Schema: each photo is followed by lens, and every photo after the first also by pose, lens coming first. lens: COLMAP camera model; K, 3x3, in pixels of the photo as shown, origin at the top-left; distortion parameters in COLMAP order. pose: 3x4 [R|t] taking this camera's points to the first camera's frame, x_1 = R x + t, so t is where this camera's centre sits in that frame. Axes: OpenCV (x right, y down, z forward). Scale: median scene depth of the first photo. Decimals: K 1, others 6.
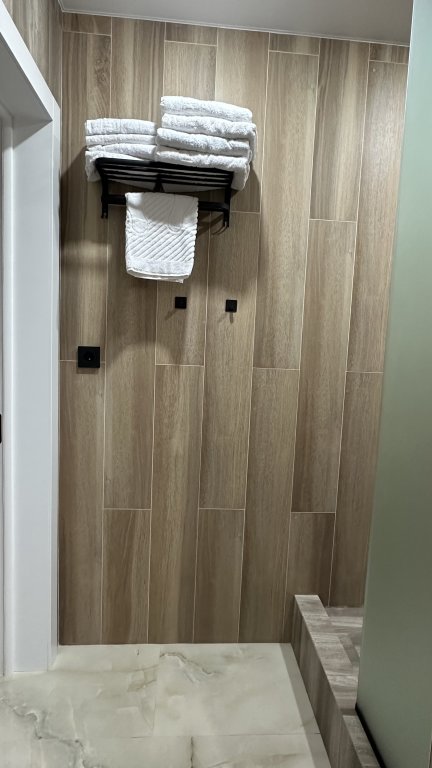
lens RADIAL K [[411.8, 0, 217.8], [0, 411.8, 386.6], [0, 0, 1]] dist [-0.007458, 0.000333]
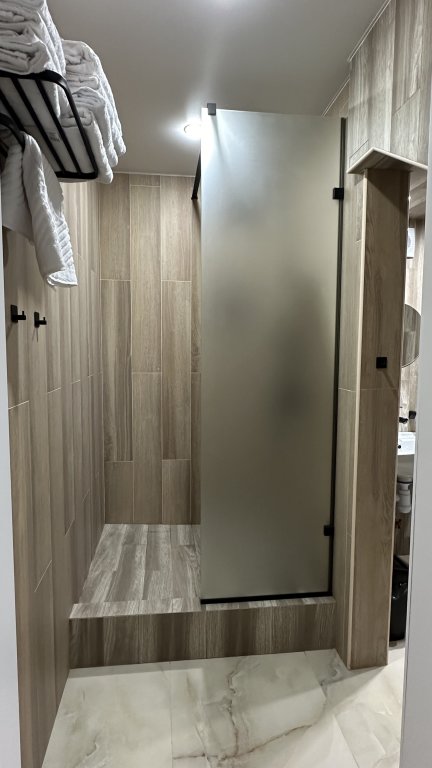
lens RADIAL K [[411.8, 0, 215.2], [0, 411.8, 382.7], [0, 0, 1]] dist [-0.007458, 0.000333]
pose [[-0.060055, -0.118042, 0.991191, -0.905178], [0.092847, 0.988018, 0.123289, -0.162043], [-0.993868, 0.099433, -0.048376, 0.806157]]
